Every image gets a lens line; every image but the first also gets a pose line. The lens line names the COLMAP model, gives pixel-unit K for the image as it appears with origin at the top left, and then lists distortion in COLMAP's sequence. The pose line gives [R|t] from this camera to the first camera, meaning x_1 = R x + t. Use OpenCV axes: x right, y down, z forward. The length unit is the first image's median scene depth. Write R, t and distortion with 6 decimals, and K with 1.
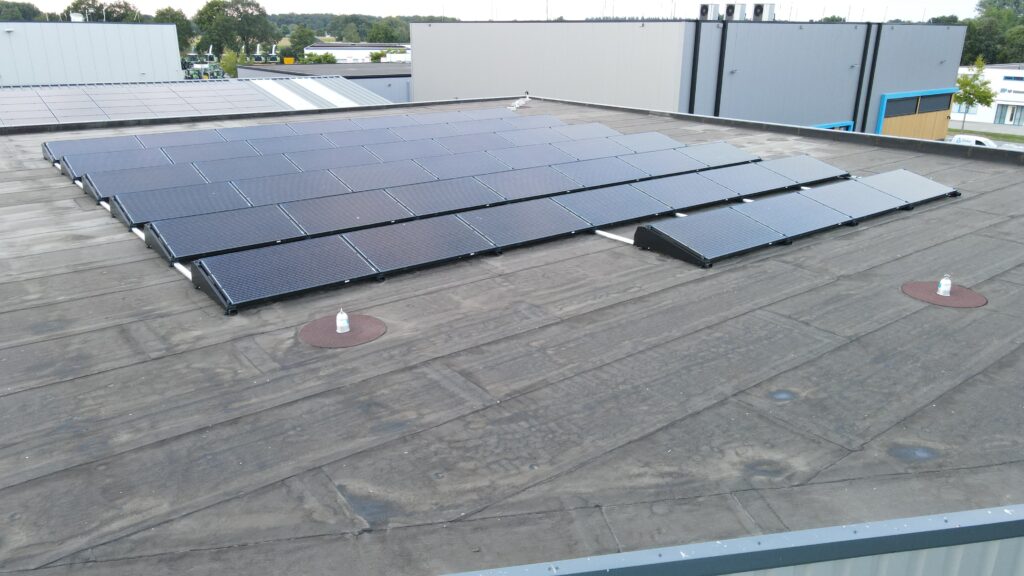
lens RADIAL K [[723.2, 0, 512.0], [0, 723.2, 288.0], [0, 0, 1]] dist [0.015877, 0.000258]
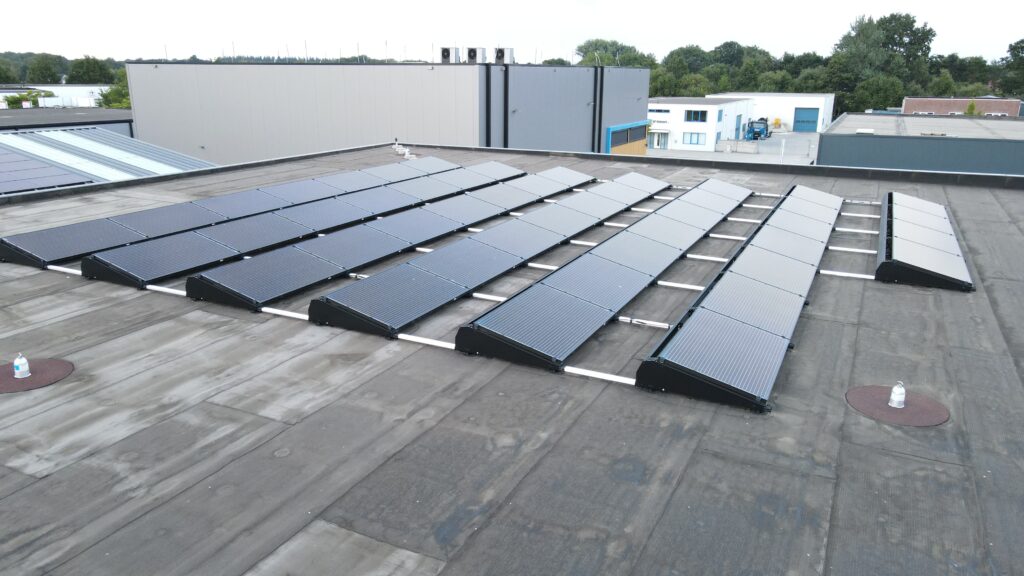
lens RADIAL K [[723.2, 0, 512.0], [0, 723.2, 288.0], [0, 0, 1]] dist [0.015877, 0.000258]
pose [[0.905184, -0.124299, 0.406437, -0.899297], [0.144334, 0.989349, -0.018883, -0.124381], [-0.399761, 0.075755, 0.913484, 0.286794]]
